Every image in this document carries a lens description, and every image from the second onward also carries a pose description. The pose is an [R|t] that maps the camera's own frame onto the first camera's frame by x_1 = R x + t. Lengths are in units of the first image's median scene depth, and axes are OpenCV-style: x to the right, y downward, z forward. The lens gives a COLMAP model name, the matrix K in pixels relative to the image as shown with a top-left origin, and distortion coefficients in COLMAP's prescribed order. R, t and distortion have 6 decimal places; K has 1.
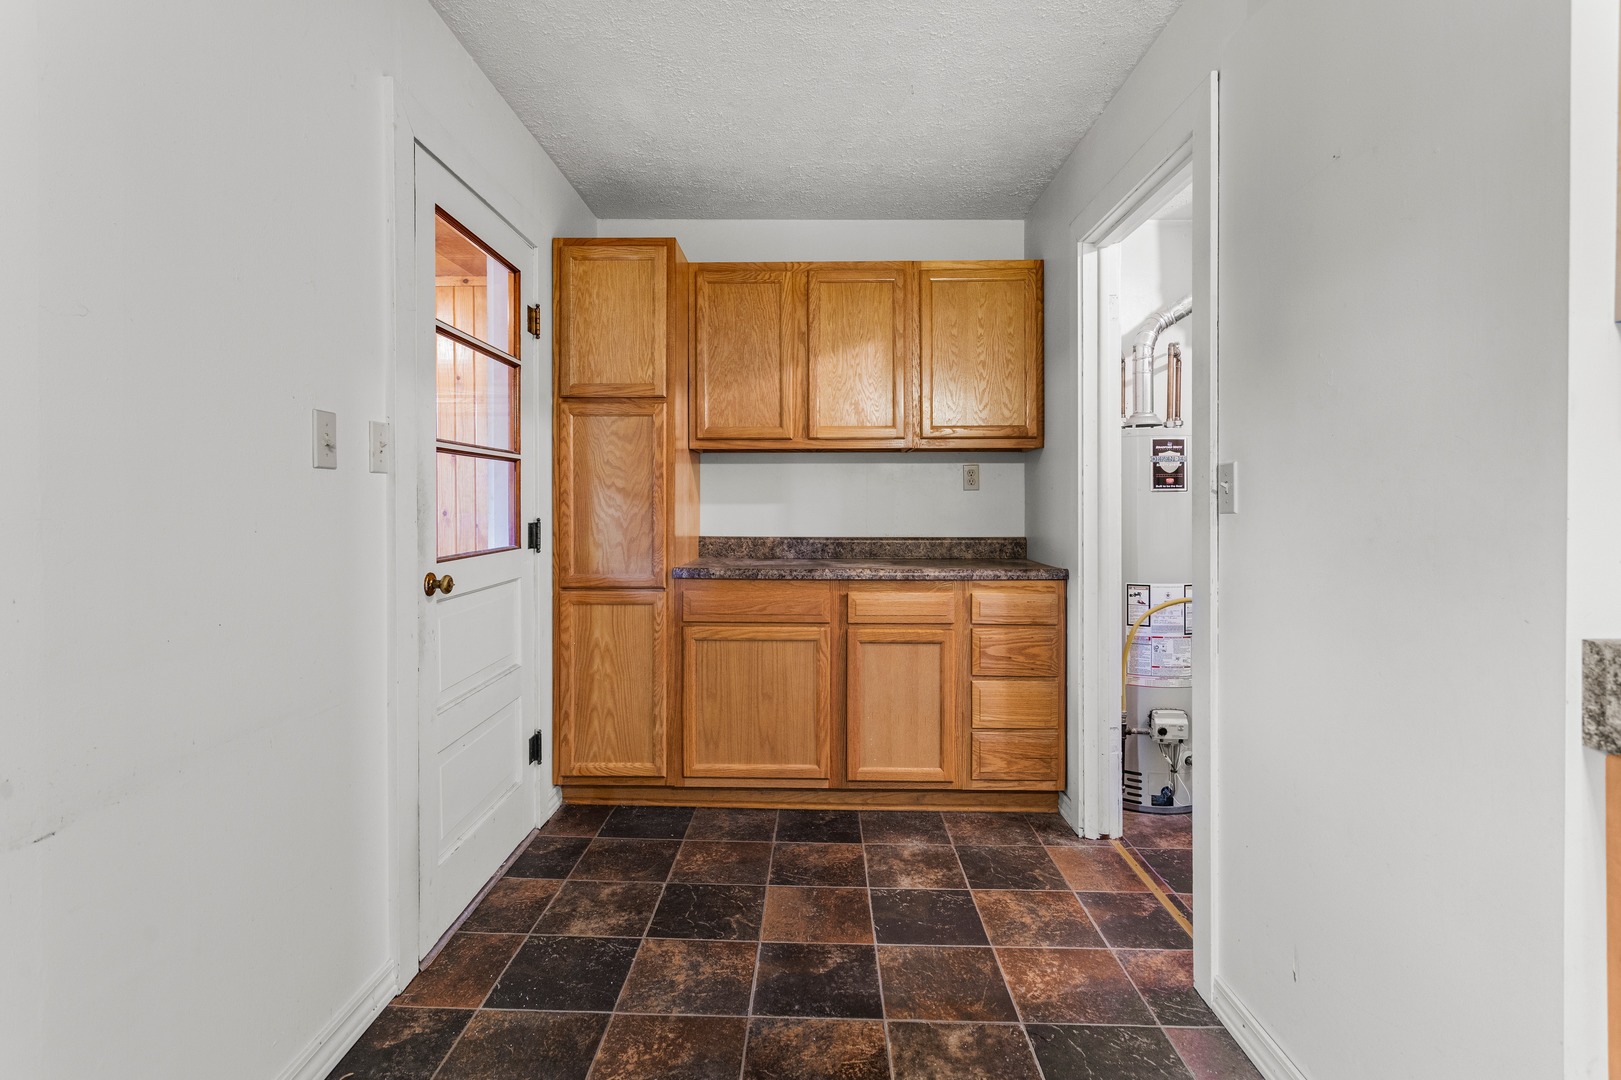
lens RADIAL K [[787.5, 0, 805.6], [0, 787.5, 498.0], [0, 0, 1]] dist [-0.001301, 0.000048]
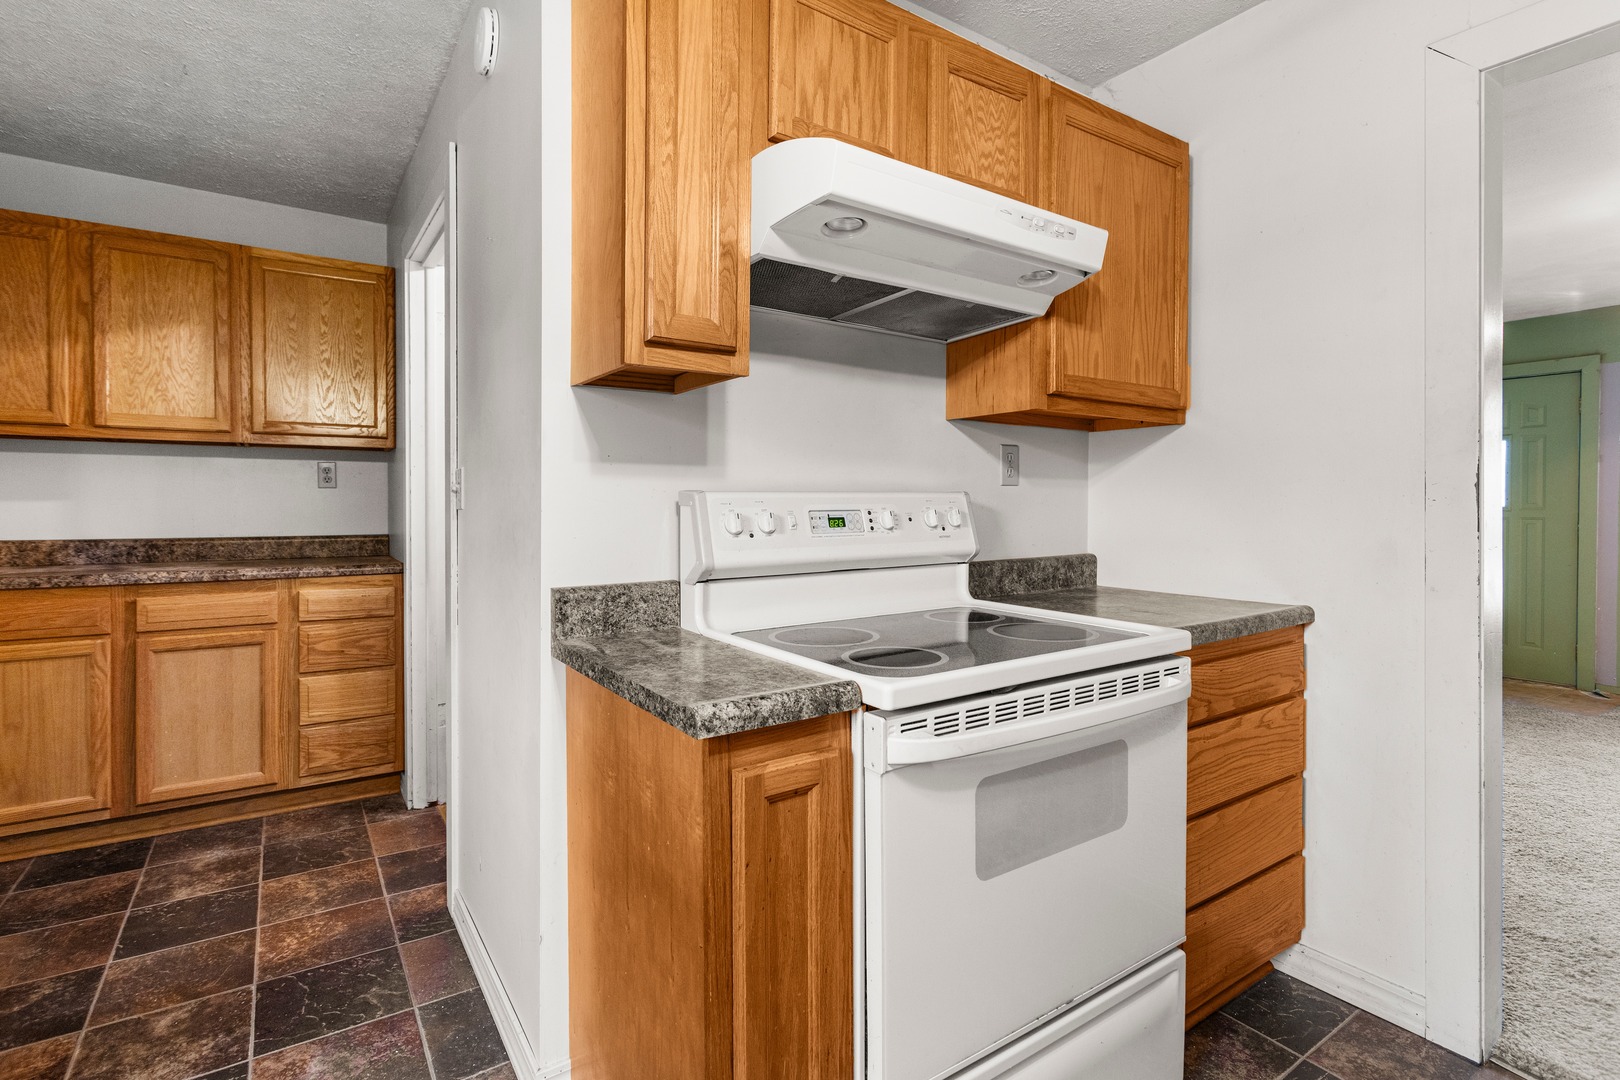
lens RADIAL K [[782.0, 0, 810.4], [0, 782.0, 506.1], [0, 0, 1]] dist [0.000626, -0.000434]
pose [[0.816542, 0.001326, 0.577284, 0.167132], [-0.007354, 0.999940, 0.008106, 0.000584], [-0.577239, -0.010865, 0.816503, -0.182400]]
